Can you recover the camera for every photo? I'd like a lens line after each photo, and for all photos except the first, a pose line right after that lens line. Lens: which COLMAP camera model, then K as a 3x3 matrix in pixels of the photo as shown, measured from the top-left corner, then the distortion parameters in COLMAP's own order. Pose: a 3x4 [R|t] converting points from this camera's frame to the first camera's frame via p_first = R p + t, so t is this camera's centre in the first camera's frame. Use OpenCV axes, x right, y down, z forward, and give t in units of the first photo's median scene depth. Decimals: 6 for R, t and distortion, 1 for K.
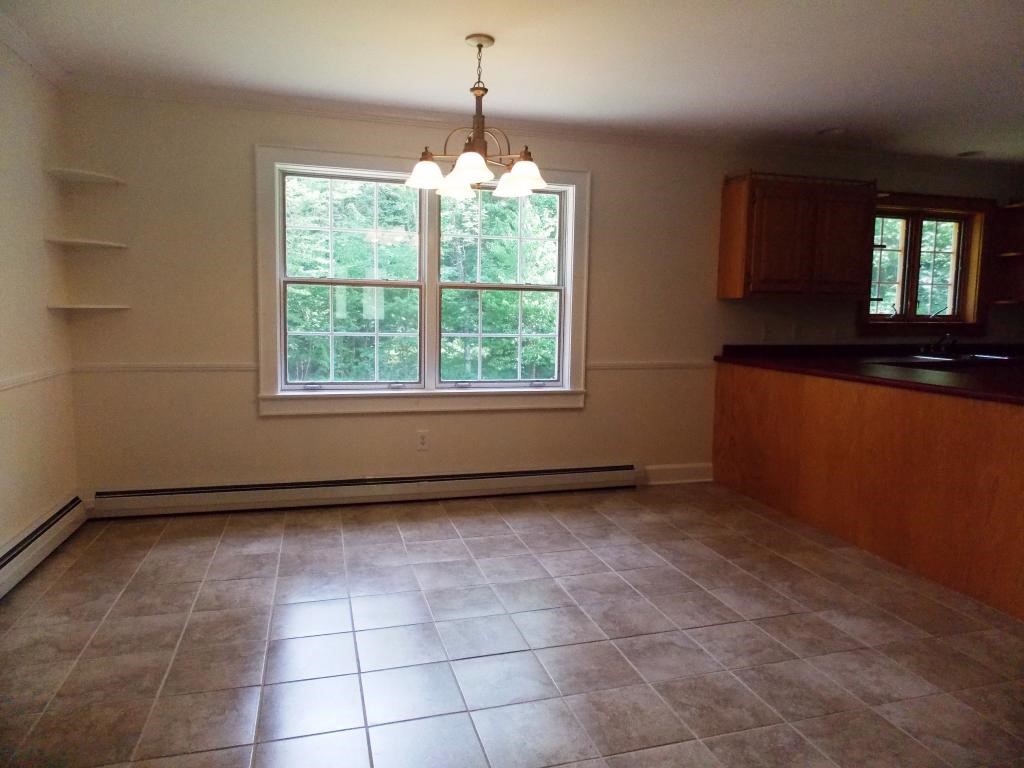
lens RADIAL K [[677.8, 0, 513.9], [0, 677.8, 383.7], [0, 0, 1]] dist [-0.003678, -0.006181]
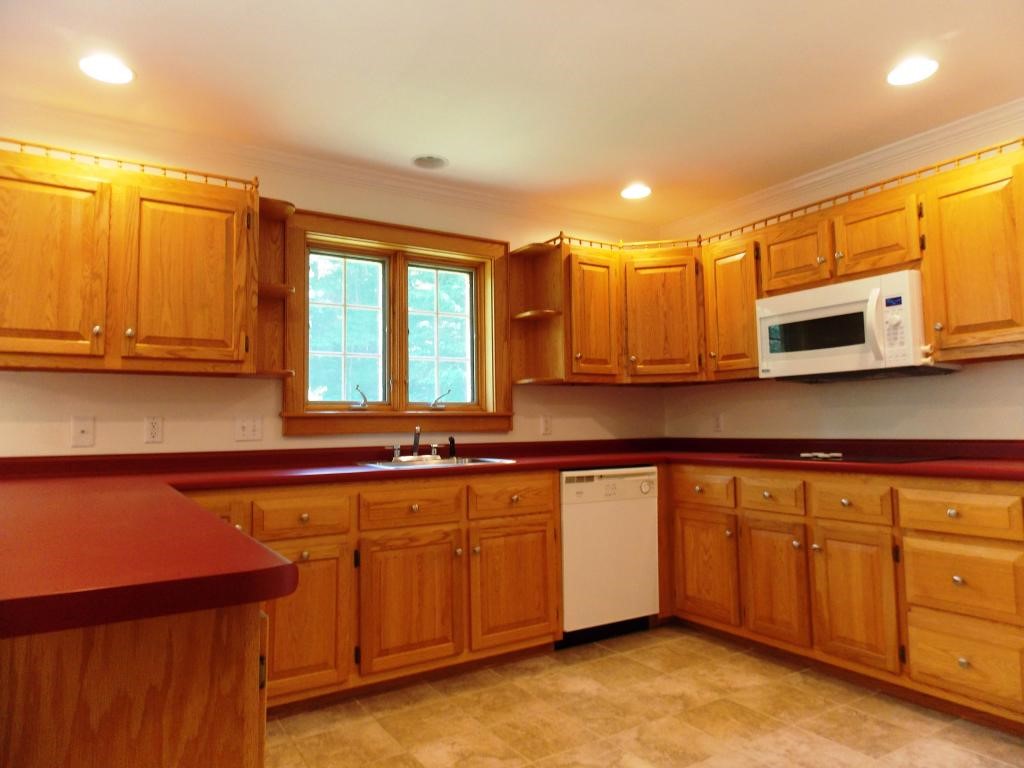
lens RADIAL K [[677.8, 0, 513.2], [0, 677.8, 380.4], [0, 0, 1]] dist [-0.003678, -0.006181]
pose [[0.958171, -0.009417, 0.286041, 0.697539], [0.059354, 0.984267, -0.166418, -0.006402], [-0.279974, 0.176435, 0.943655, 0.459992]]
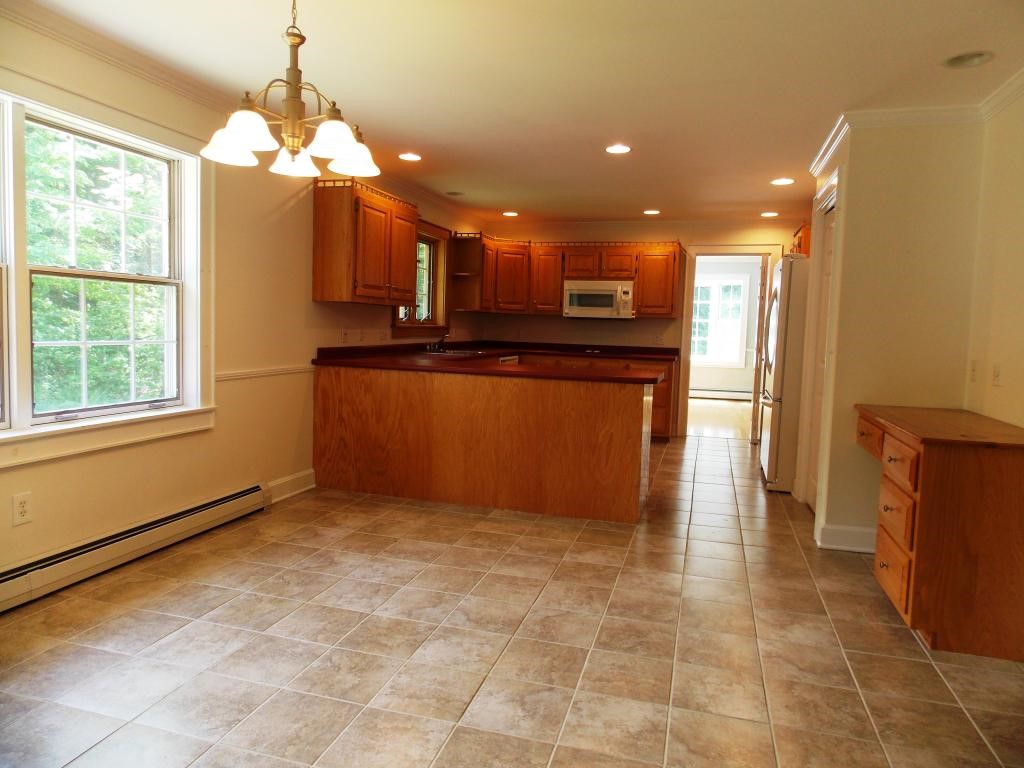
lens RADIAL K [[677.8, 0, 516.0], [0, 677.8, 383.3], [0, 0, 1]] dist [-0.003678, -0.006181]
pose [[0.523997, -0.070284, 0.848815, -0.480808], [0.065890, 0.996948, 0.041874, -0.035284], [-0.849168, 0.033987, 0.527029, 0.293323]]
